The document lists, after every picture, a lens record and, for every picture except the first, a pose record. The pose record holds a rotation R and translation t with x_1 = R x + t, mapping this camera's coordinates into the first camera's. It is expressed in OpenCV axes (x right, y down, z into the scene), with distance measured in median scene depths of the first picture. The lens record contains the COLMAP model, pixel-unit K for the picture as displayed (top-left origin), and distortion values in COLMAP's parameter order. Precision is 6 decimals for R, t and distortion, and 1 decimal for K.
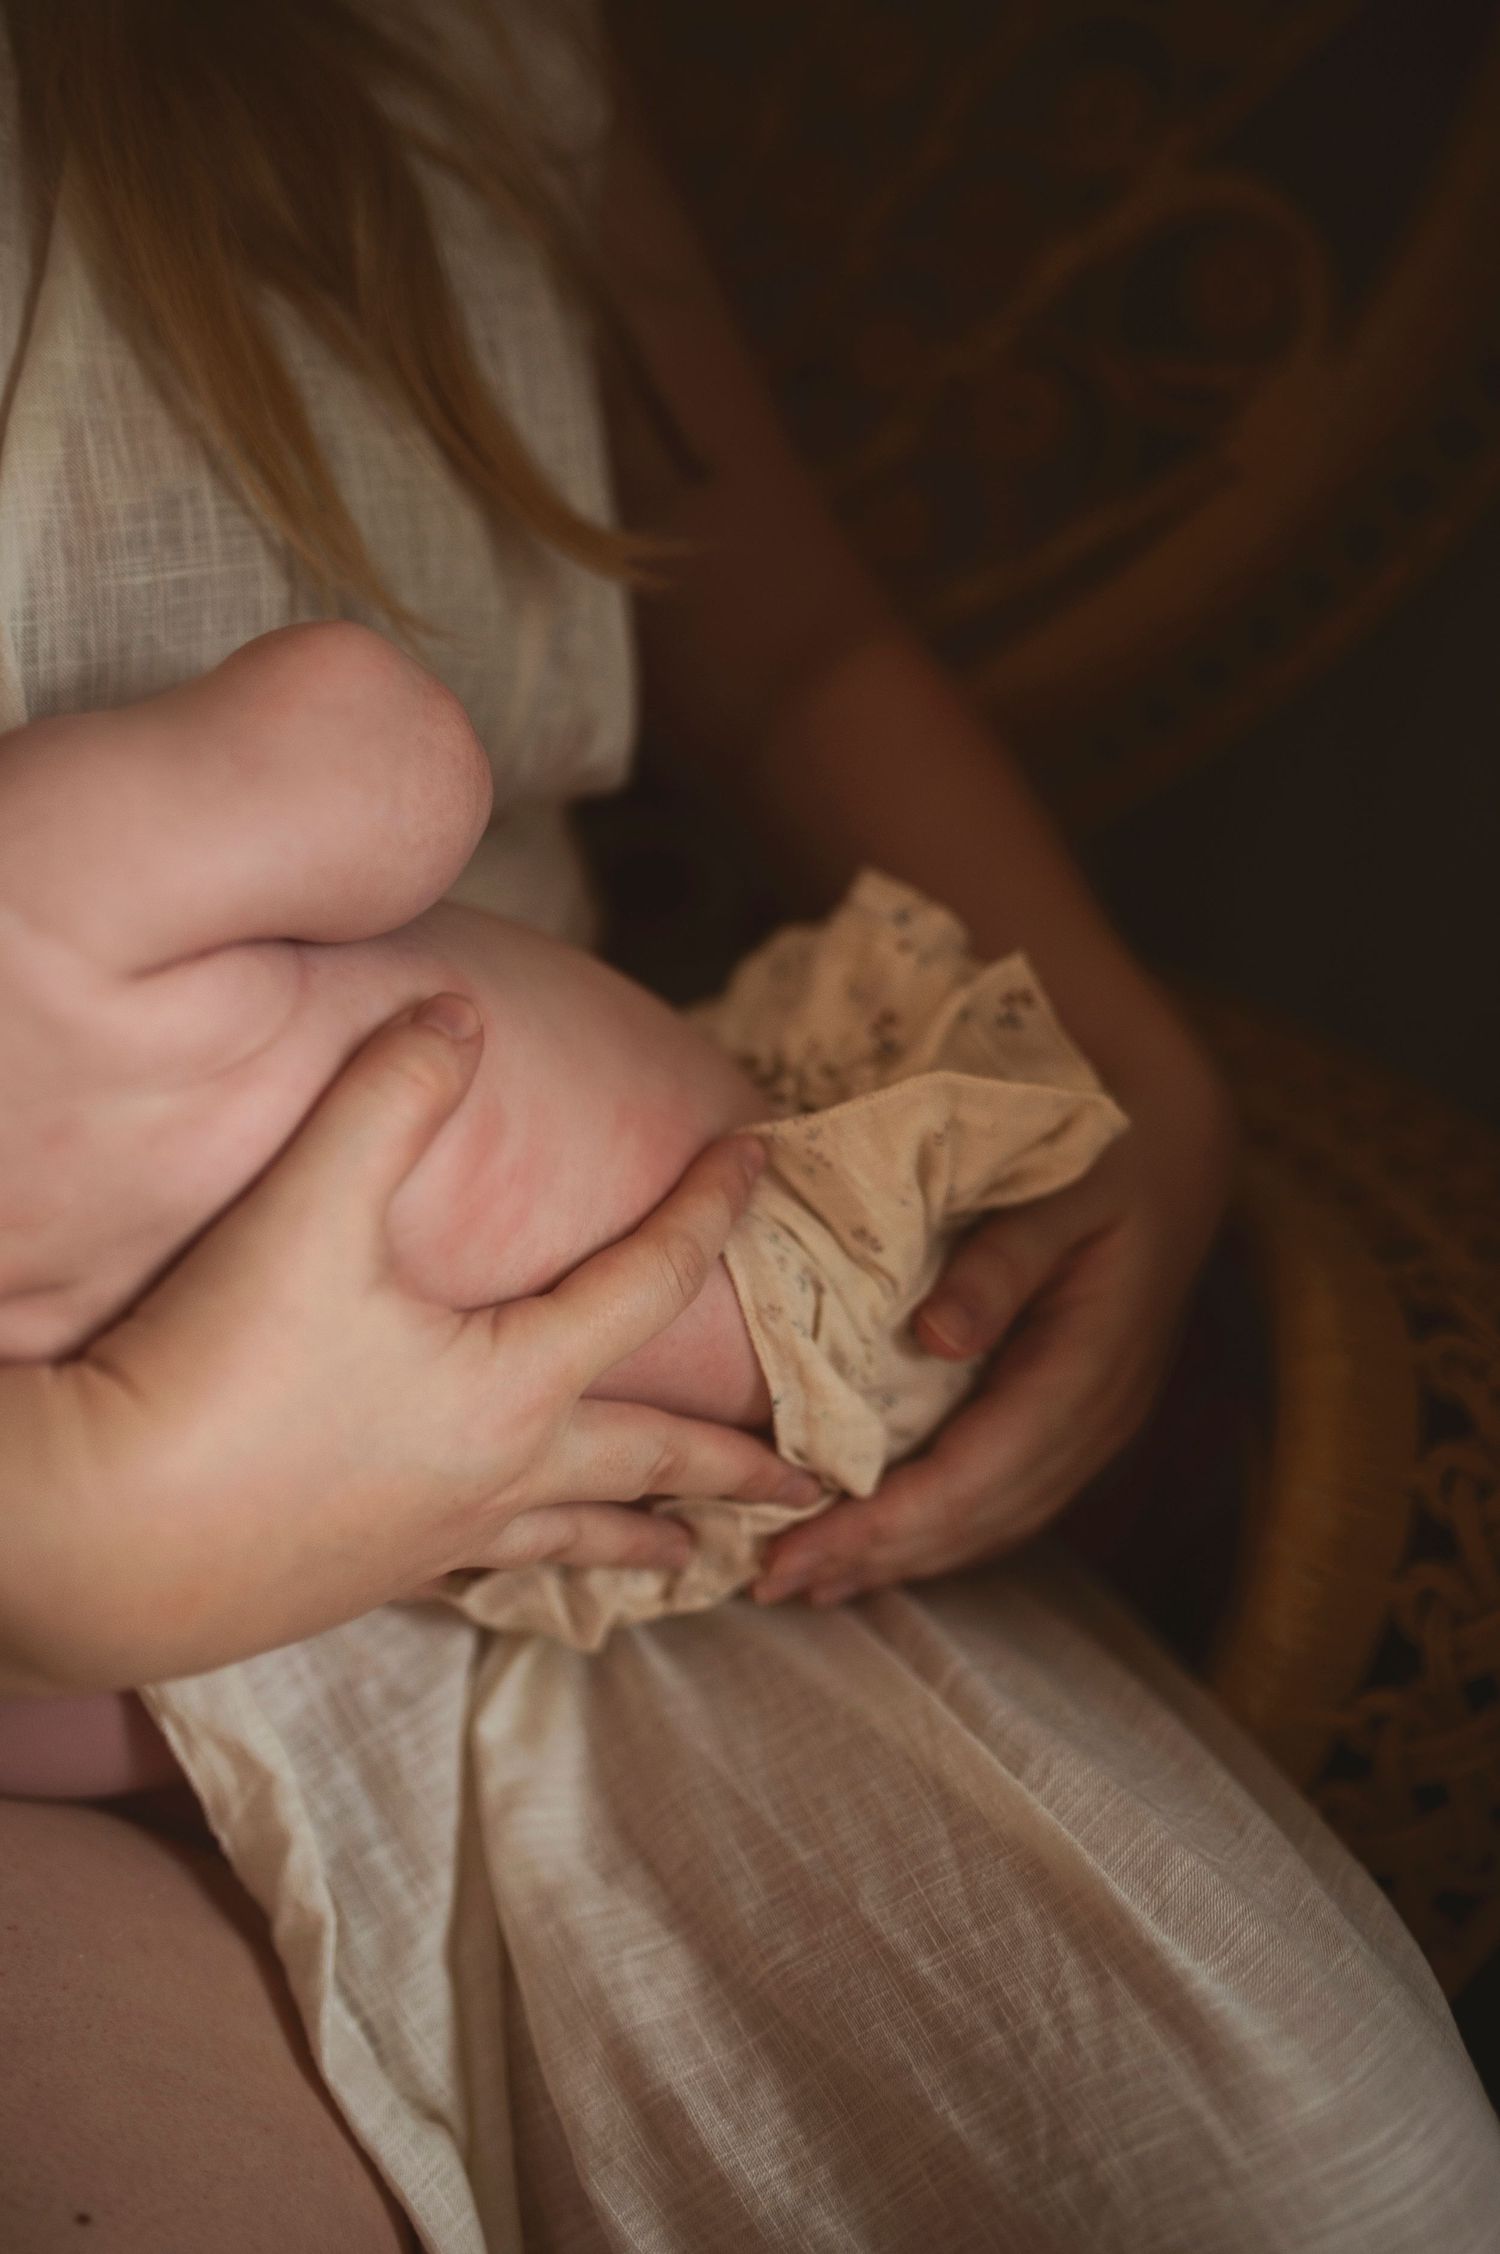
lens RADIAL K [[2253.1, 0, 732.6], [0, 2253.1, 1153.2], [0, 0, 1]] dist [-0.010323, 0.000000]
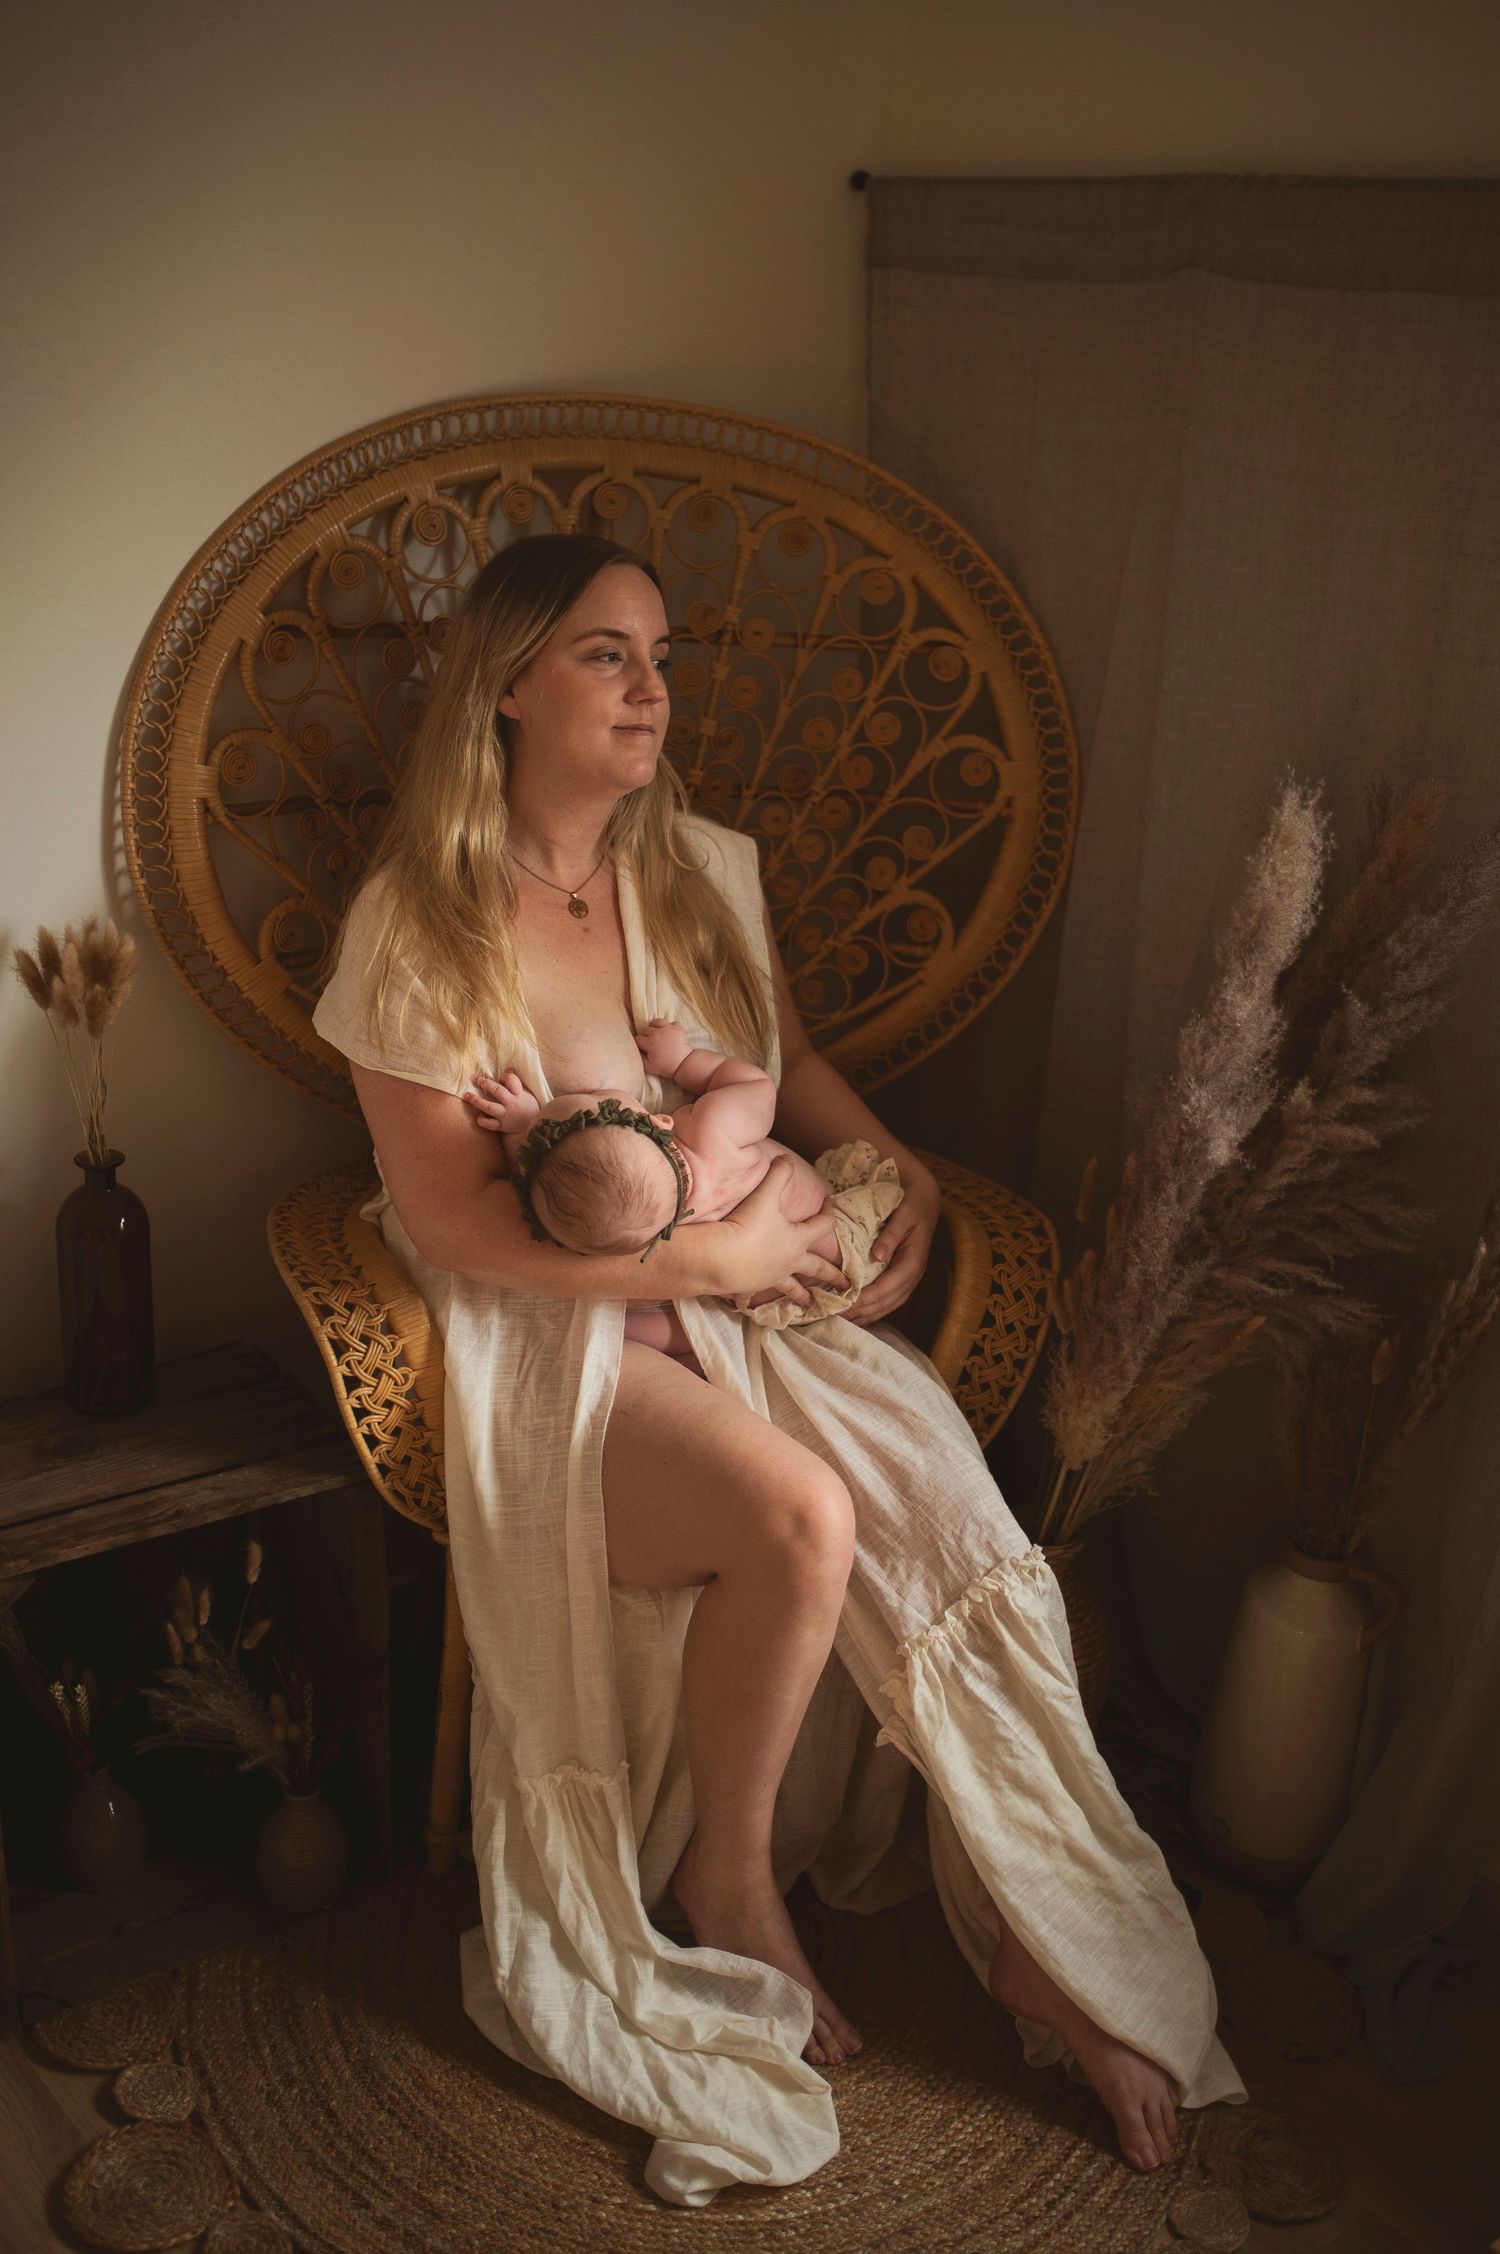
lens RADIAL K [[2253.1, 0, 754.0], [0, 2253.1, 1122.9], [0, 0, 1]] dist [-0.010323, 0.000000]
pose [[0.978473, 0.000890, 0.206371, -0.997193], [0.018929, 0.995388, -0.094040, 0.261833], [-0.205503, 0.095922, 0.973944, -3.020055]]
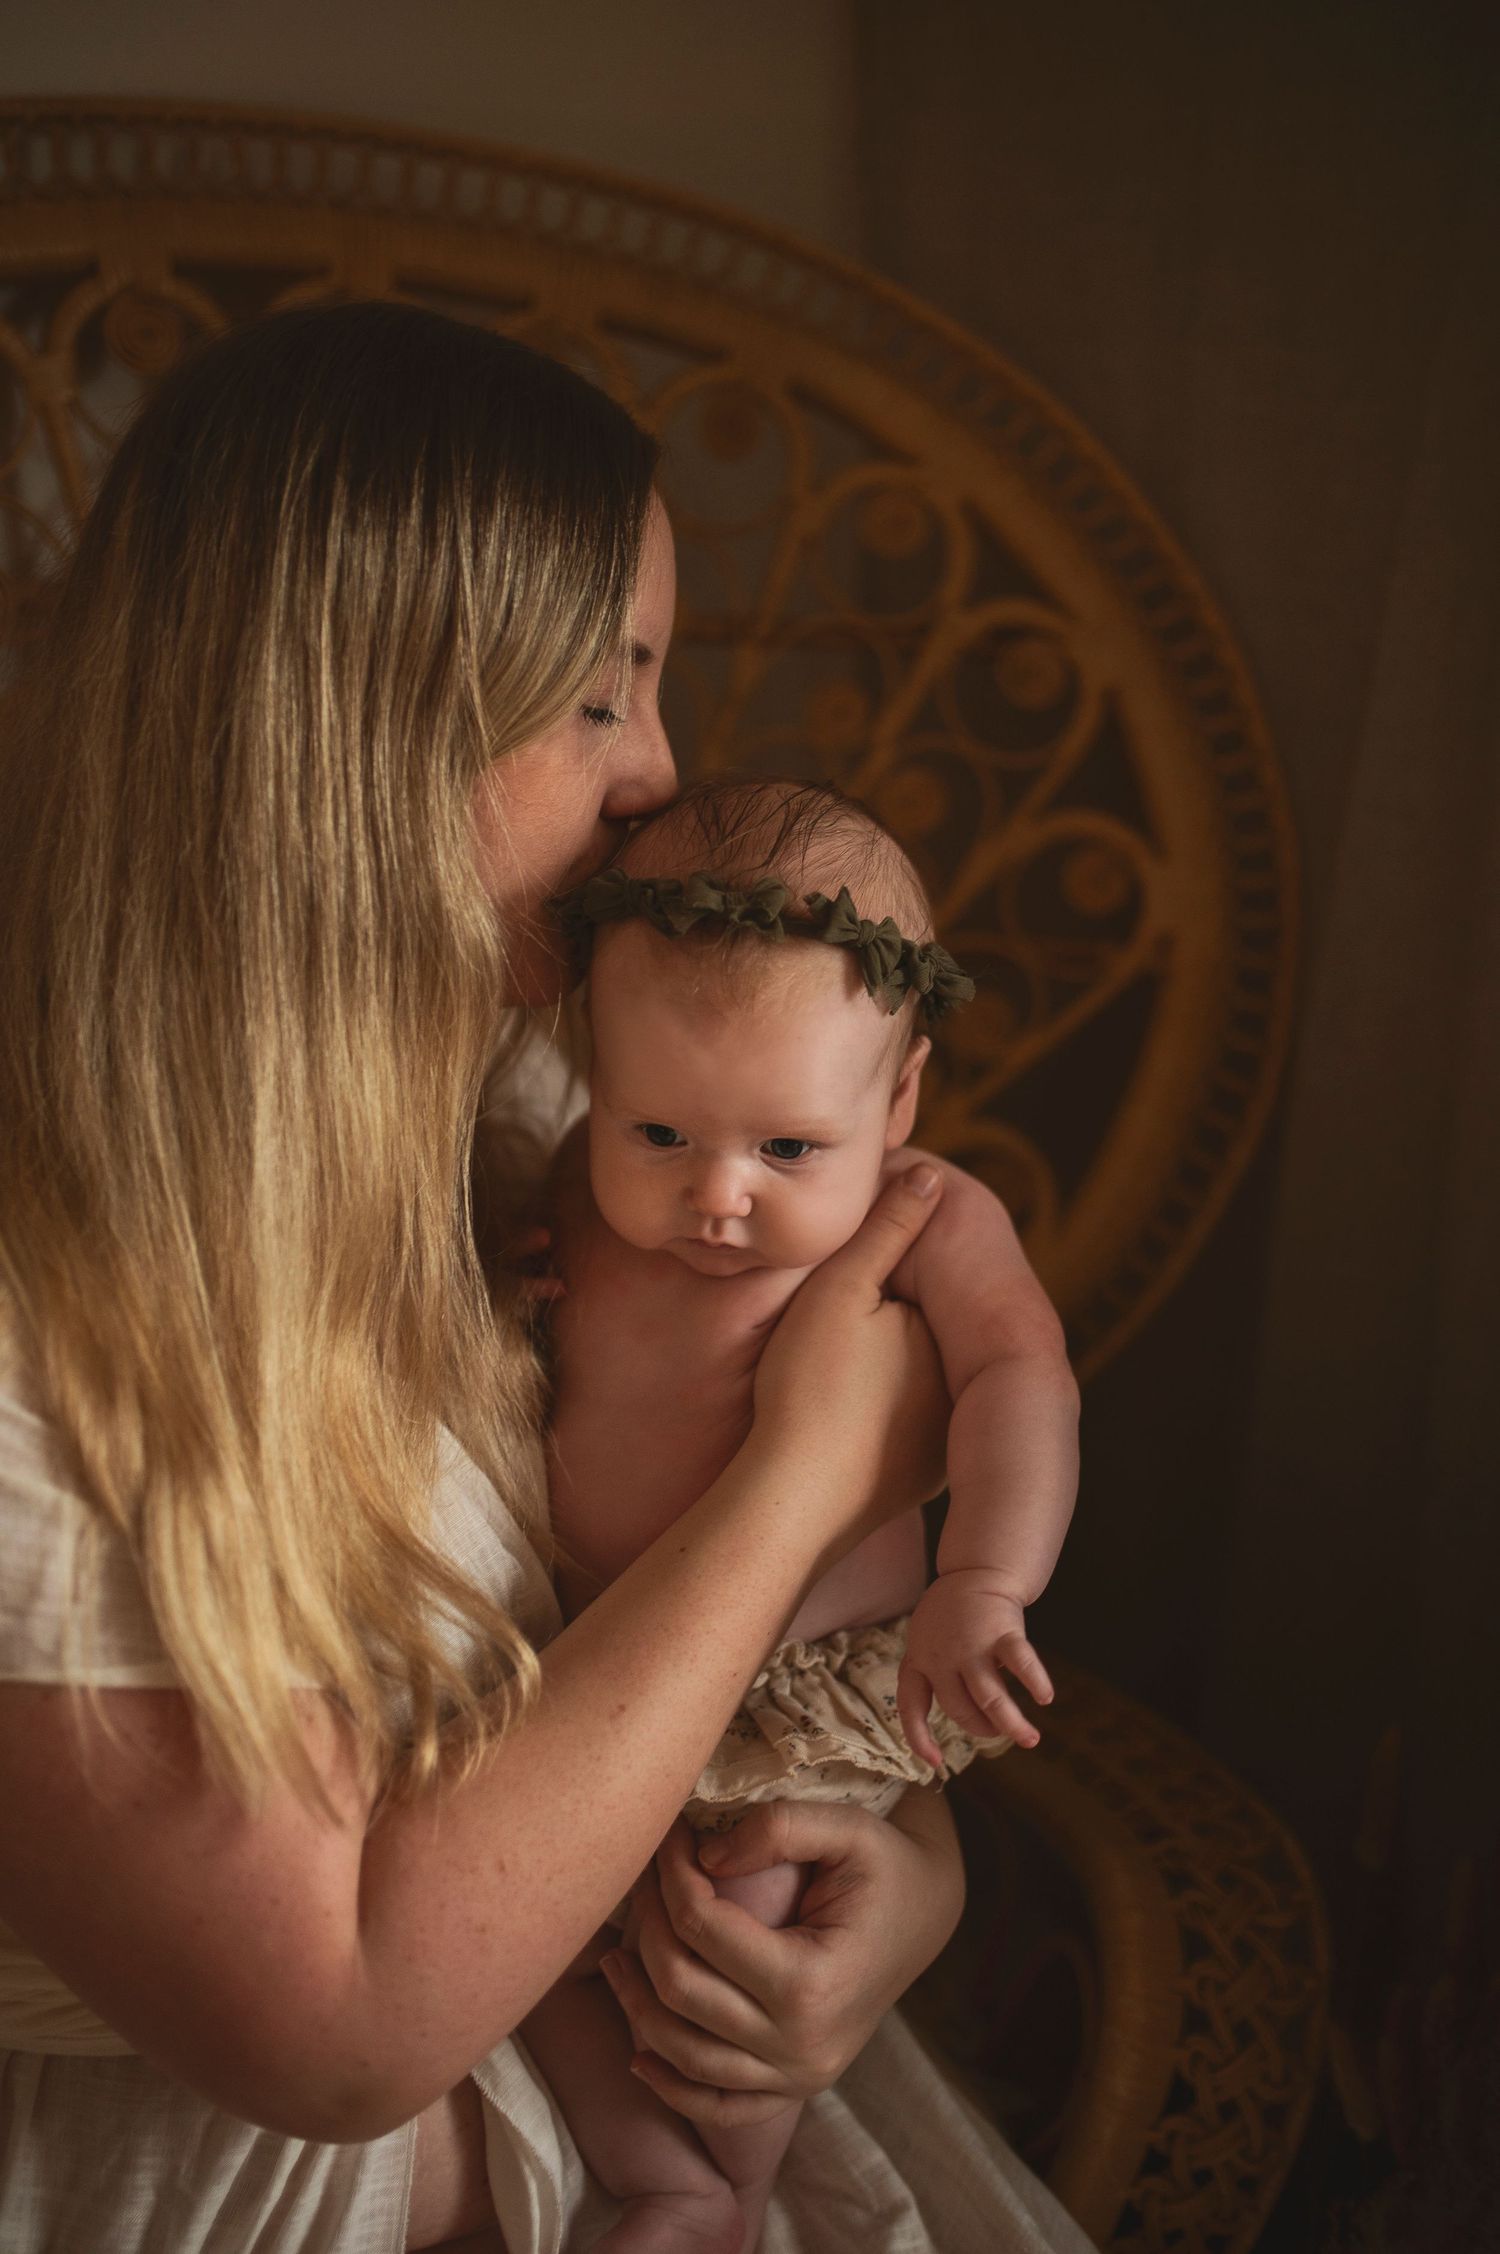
lens RADIAL K [[2253.1, 0, 731.9], [0, 2253.1, 1129.7], [0, 0, 1]] dist [-0.010323, 0.000000]
pose [[0.977748, 0.001871, 0.209774, -0.449035], [0.031864, 0.987033, -0.157321, -0.281358], [-0.207348, 0.160504, 0.965010, -0.791228]]
